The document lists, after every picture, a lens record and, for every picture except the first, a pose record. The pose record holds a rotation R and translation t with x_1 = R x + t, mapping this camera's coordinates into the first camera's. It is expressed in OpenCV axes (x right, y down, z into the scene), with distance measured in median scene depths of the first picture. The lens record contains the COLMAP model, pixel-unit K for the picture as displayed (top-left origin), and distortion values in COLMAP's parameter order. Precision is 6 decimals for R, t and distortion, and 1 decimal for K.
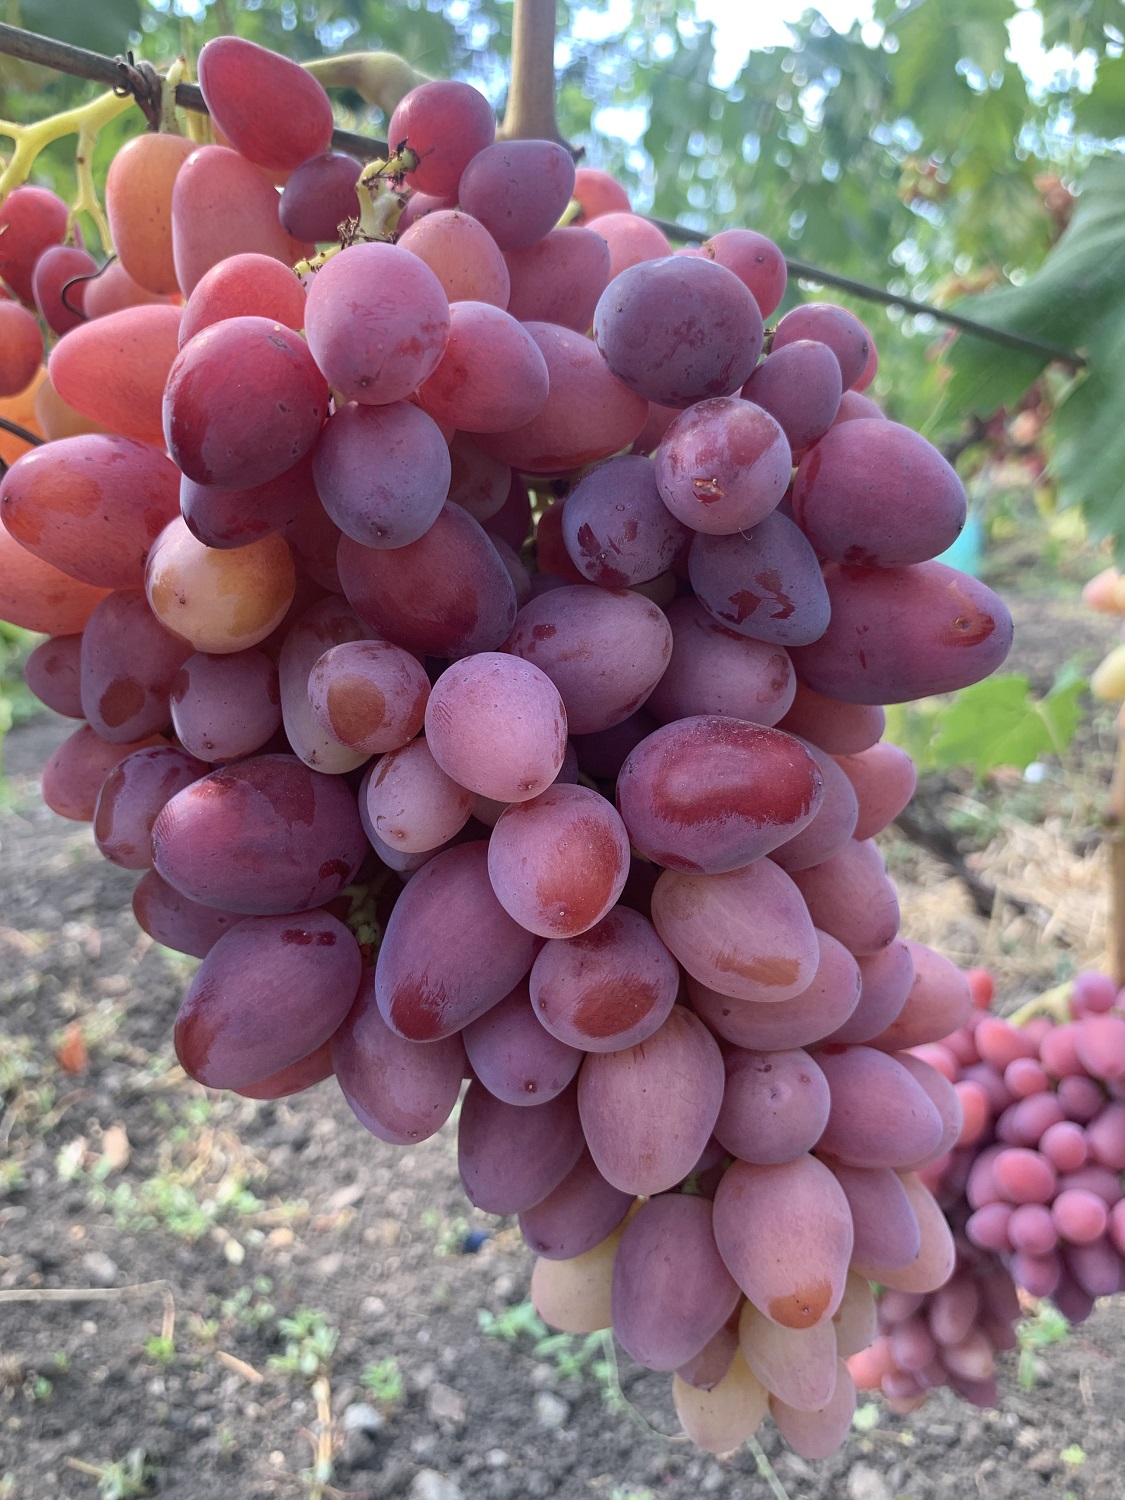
lens RADIAL K [[1127.6, 0, 560.1], [0, 1127.6, 750.4], [0, 0, 1]] dist [0.043342, -0.096509]
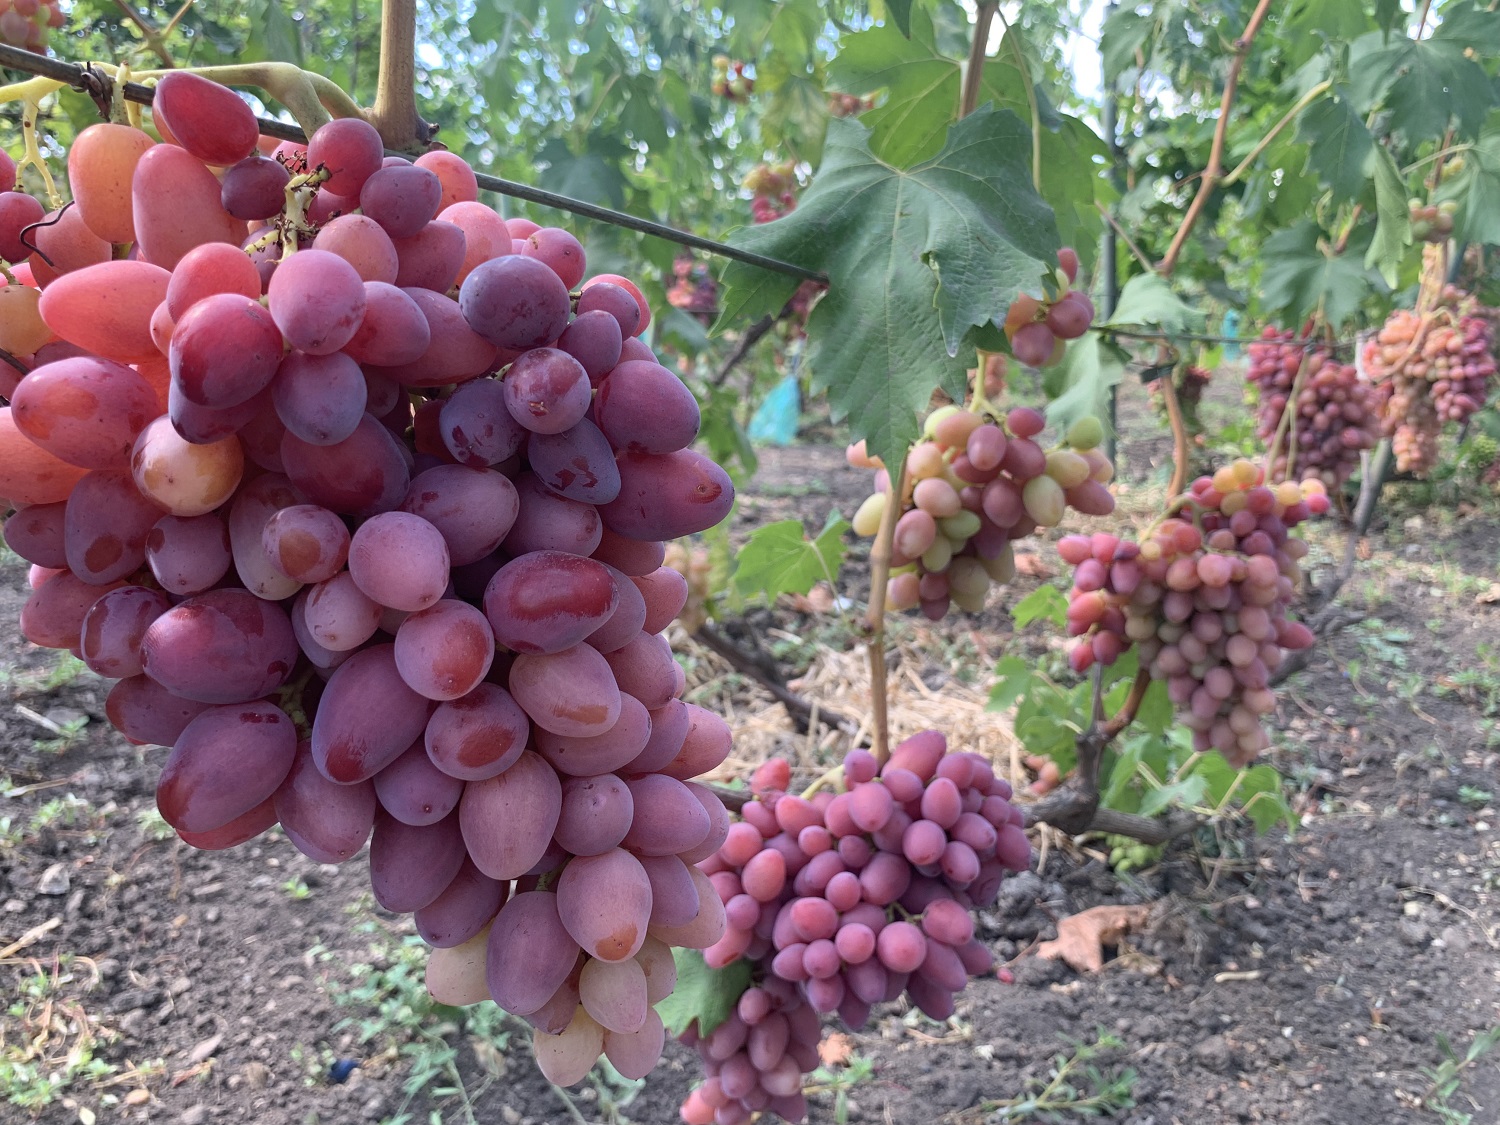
lens RADIAL K [[1127.6, 0, 733.6], [0, 1127.6, 522.0], [0, 0, 1]] dist [0.043342, -0.096509]
pose [[0.958875, -0.020706, 0.283071, -0.051669], [0.040036, 0.997231, -0.062672, 0.035189], [-0.280989, 0.071428, 0.957049, -0.515987]]
